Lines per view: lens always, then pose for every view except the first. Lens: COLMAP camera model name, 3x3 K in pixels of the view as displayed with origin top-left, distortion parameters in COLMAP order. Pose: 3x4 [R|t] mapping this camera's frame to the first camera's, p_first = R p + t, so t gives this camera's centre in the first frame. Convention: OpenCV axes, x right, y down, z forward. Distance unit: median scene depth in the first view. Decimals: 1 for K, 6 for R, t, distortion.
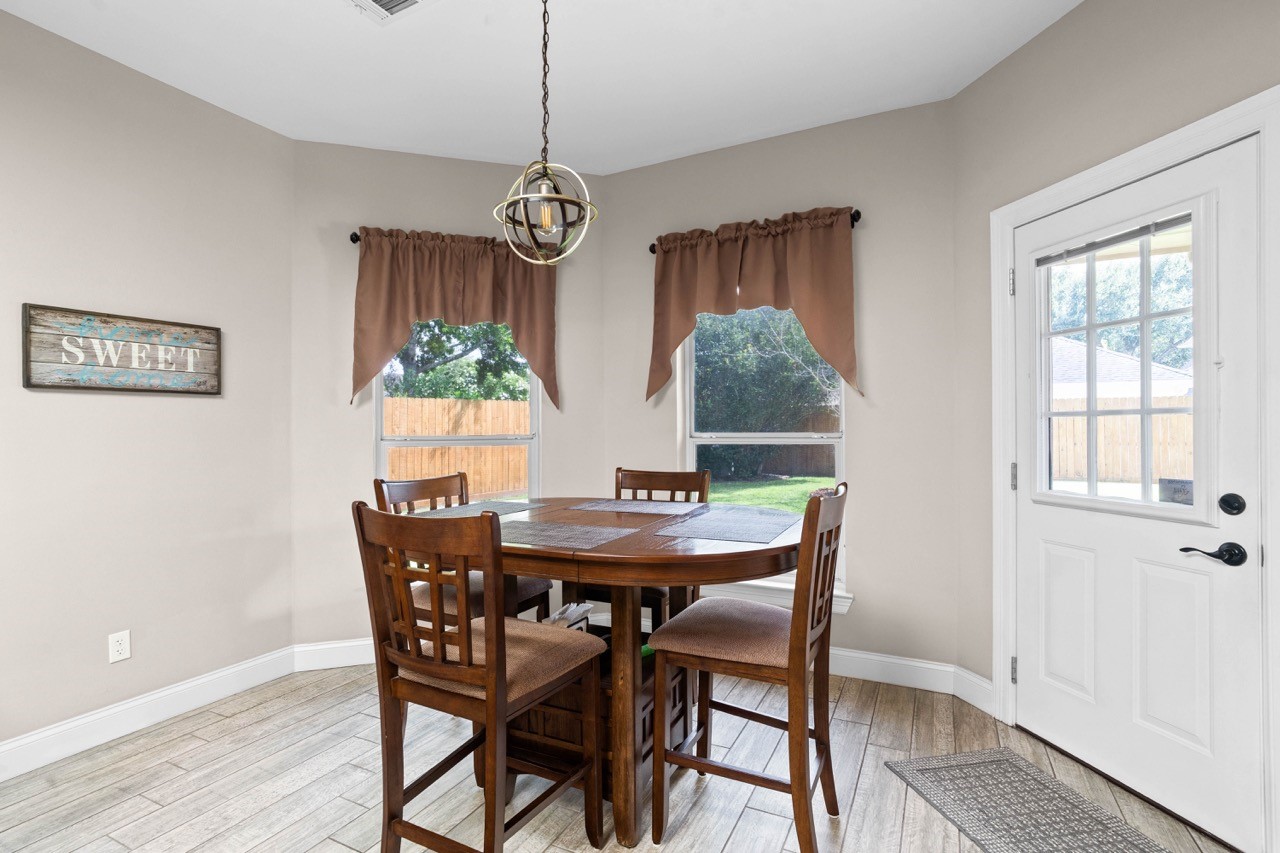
lens RADIAL K [[595.7, 0, 641.2], [0, 595.7, 442.8], [0, 0, 1]] dist [-0.017809, 0.007221]
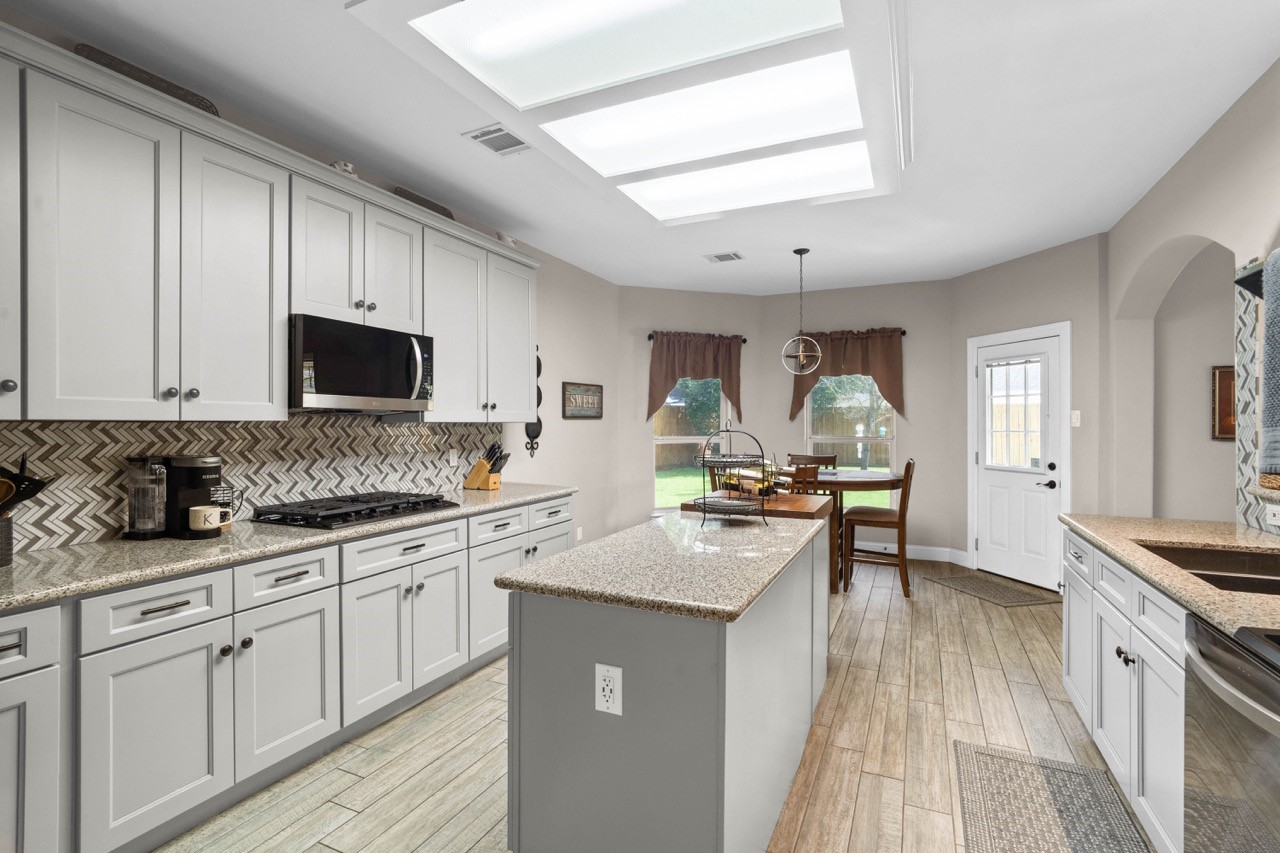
lens RADIAL K [[595.7, 0, 640.6], [0, 595.7, 433.1], [0, 0, 1]] dist [-0.017809, 0.007221]
pose [[0.999253, 0.005495, 0.038240, -0.709961], [-0.005488, 0.999985, -0.000281, -0.029993], [-0.038241, 0.000071, 0.999269, -1.160639]]
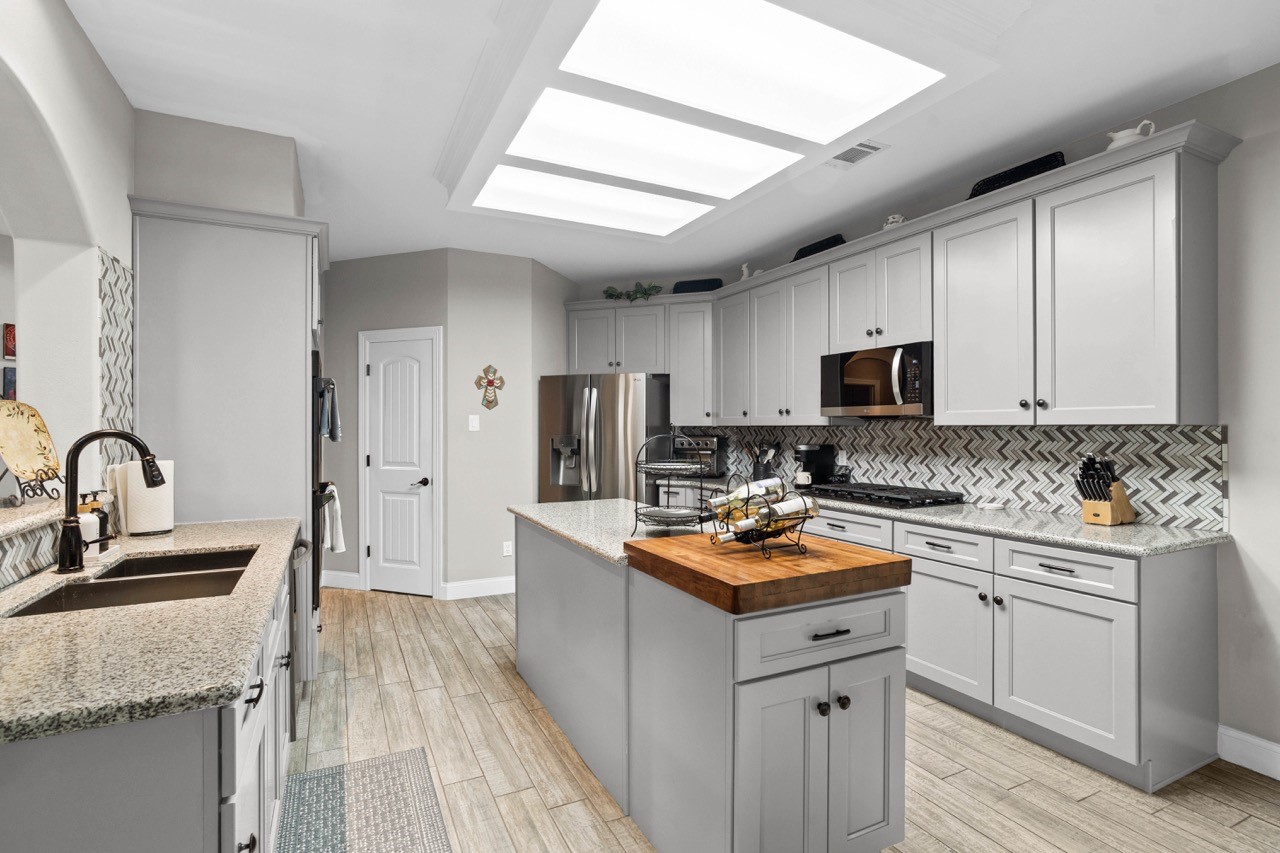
lens RADIAL K [[595.7, 0, 634.8], [0, 595.7, 431.1], [0, 0, 1]] dist [-0.017809, 0.007221]
pose [[-0.582287, 0.011126, -0.812907, 0.281045], [-0.008916, 0.999759, 0.020070, -0.058445], [0.812934, 0.018934, -0.582048, 0.346009]]
